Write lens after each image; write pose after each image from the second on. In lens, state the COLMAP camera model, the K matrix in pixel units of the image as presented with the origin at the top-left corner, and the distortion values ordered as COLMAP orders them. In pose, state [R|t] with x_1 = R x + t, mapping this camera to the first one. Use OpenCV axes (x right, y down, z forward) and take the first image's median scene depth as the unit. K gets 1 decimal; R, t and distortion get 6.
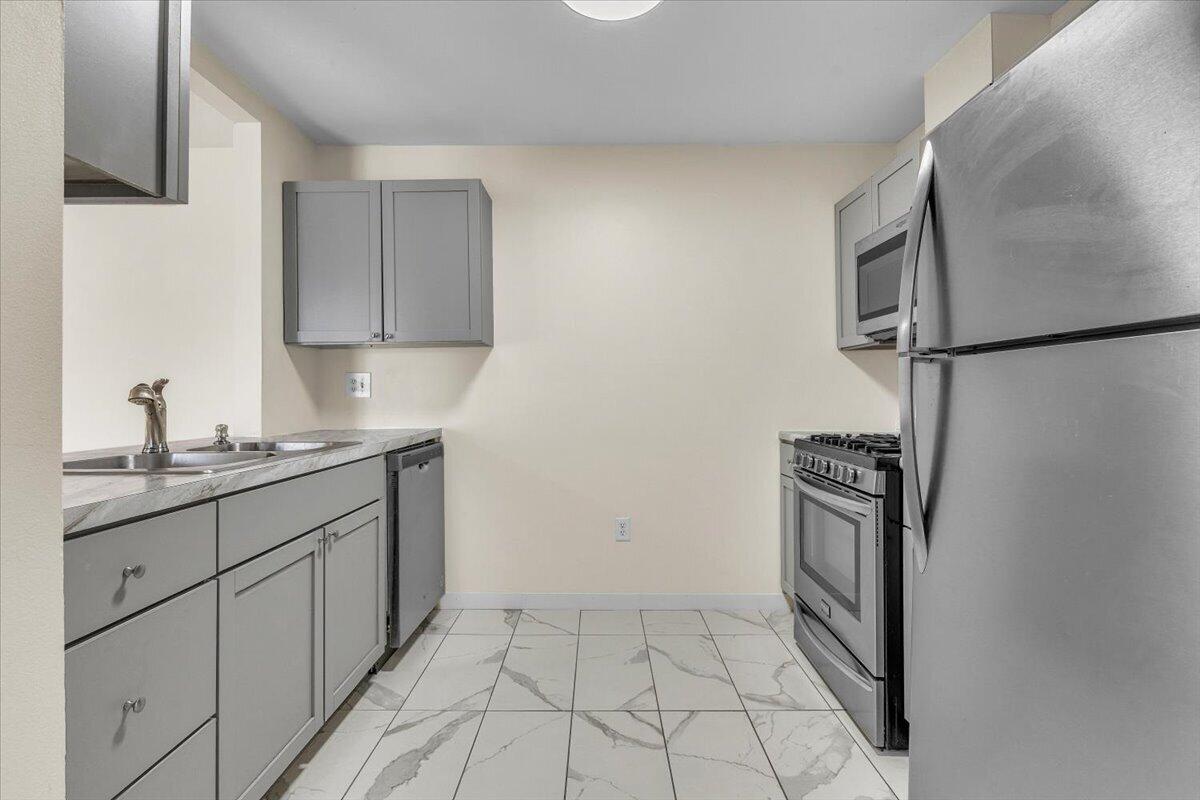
lens RADIAL K [[549.2, 0, 602.7], [0, 549.2, 397.1], [0, 0, 1]] dist [-0.004138, -0.001462]
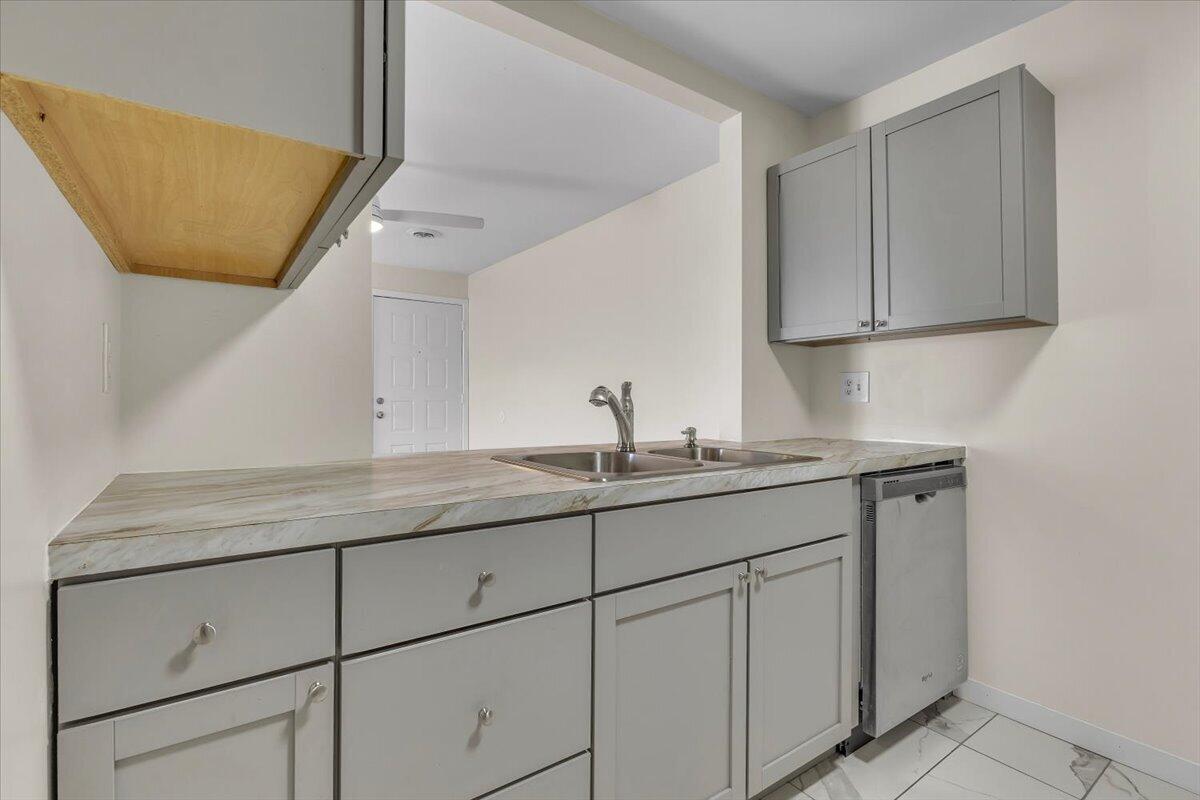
lens RADIAL K [[549.2, 0, 602.7], [0, 549.2, 397.1], [0, 0, 1]] dist [-0.004138, -0.001462]
pose [[0.572512, 0.006663, -0.819869, 0.025200], [-0.012049, 0.999927, -0.000288, -0.002328], [0.819808, 0.010043, 0.572551, 0.269244]]
